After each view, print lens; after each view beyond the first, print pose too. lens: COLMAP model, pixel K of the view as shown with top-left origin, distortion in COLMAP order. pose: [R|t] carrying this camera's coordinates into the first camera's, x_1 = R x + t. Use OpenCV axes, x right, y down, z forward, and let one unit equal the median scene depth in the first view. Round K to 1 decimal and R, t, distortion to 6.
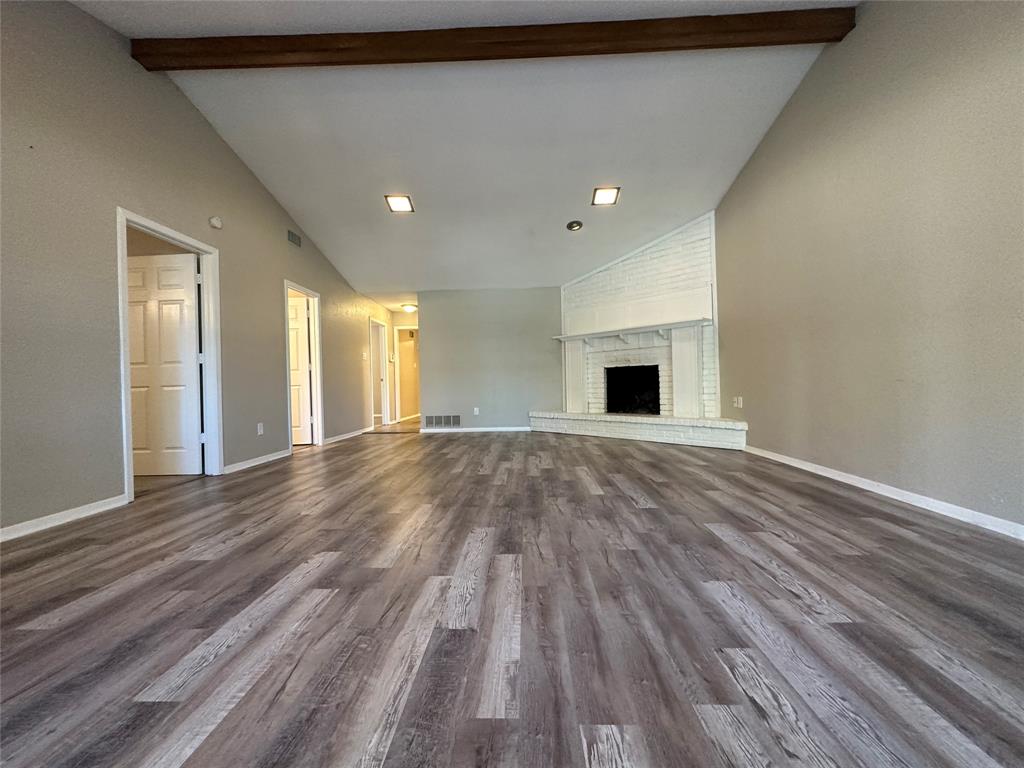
lens RADIAL K [[406.7, 0, 510.2], [0, 406.7, 388.6], [0, 0, 1]] dist [-0.005973, 0.001621]
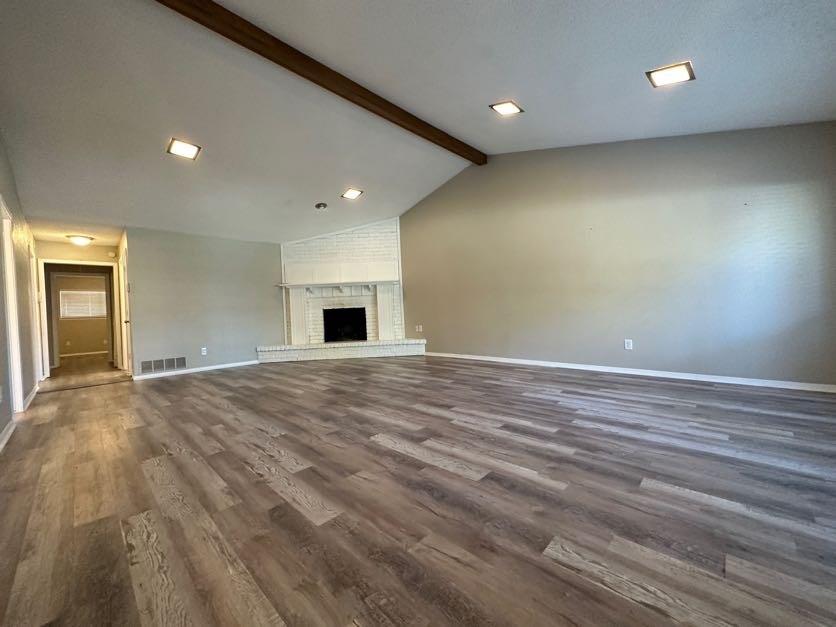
lens RADIAL K [[332.1, 0, 417.3], [0, 332.1, 319.2], [0, 0, 1]] dist [-0.005973, 0.001621]
pose [[0.671693, -0.025807, 0.740380, -0.532484], [0.039126, 0.999234, -0.000667, -0.007469], [-0.739796, 0.029416, 0.672188, 0.023034]]
